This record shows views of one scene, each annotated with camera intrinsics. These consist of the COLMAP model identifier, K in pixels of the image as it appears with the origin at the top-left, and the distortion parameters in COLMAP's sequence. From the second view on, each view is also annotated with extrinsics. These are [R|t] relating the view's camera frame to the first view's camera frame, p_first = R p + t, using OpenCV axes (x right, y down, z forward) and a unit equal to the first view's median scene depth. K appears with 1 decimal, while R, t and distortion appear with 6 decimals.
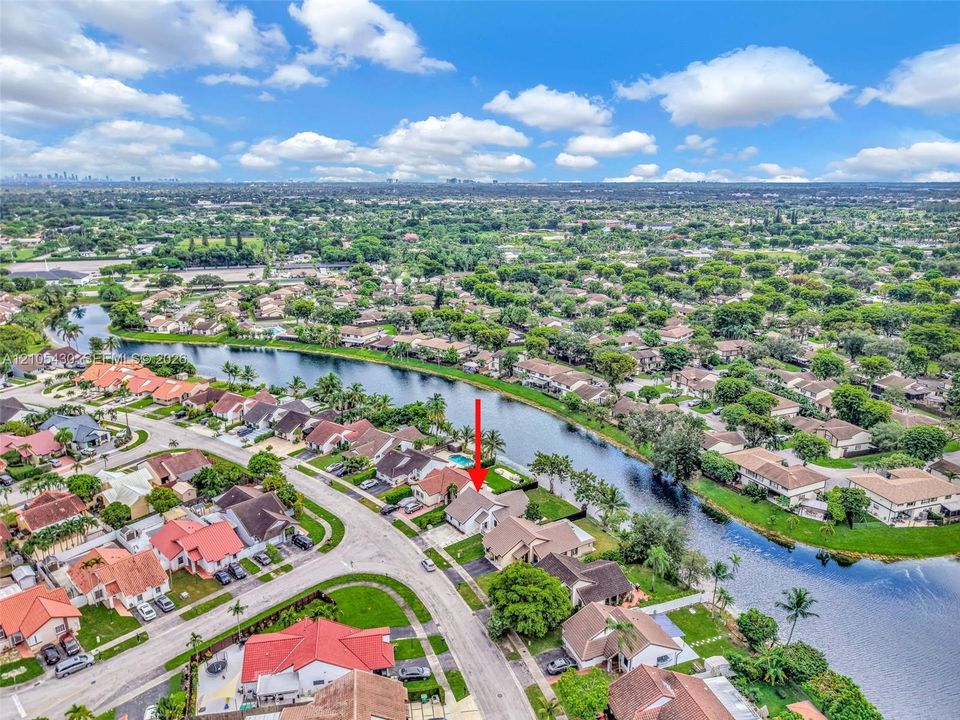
lens RADIAL K [[684.6, 0, 479.1], [0, 684.6, 362.0], [0, 0, 1]] dist [0.027973, 0.001902]
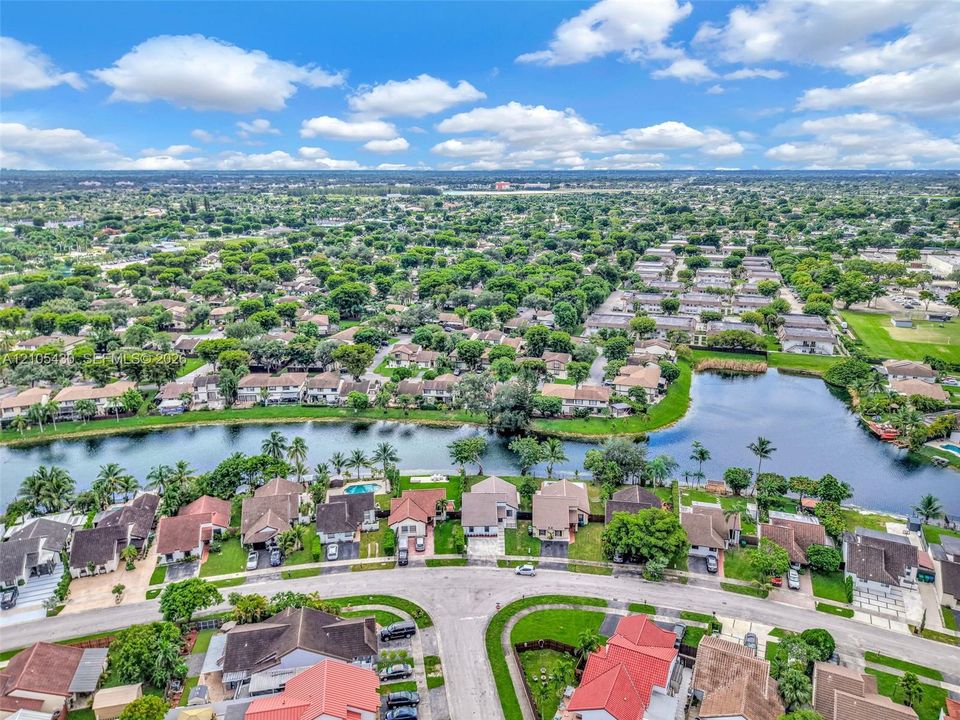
lens RADIAL K [[684.6, 0, 476.3], [0, 684.6, 358.2], [0, 0, 1]] dist [0.027973, 0.001902]
pose [[0.556846, -0.225968, 0.799288, -0.711944], [0.216498, 0.968506, 0.122980, -0.111338], [-0.801905, 0.104563, 0.588230, 0.398682]]
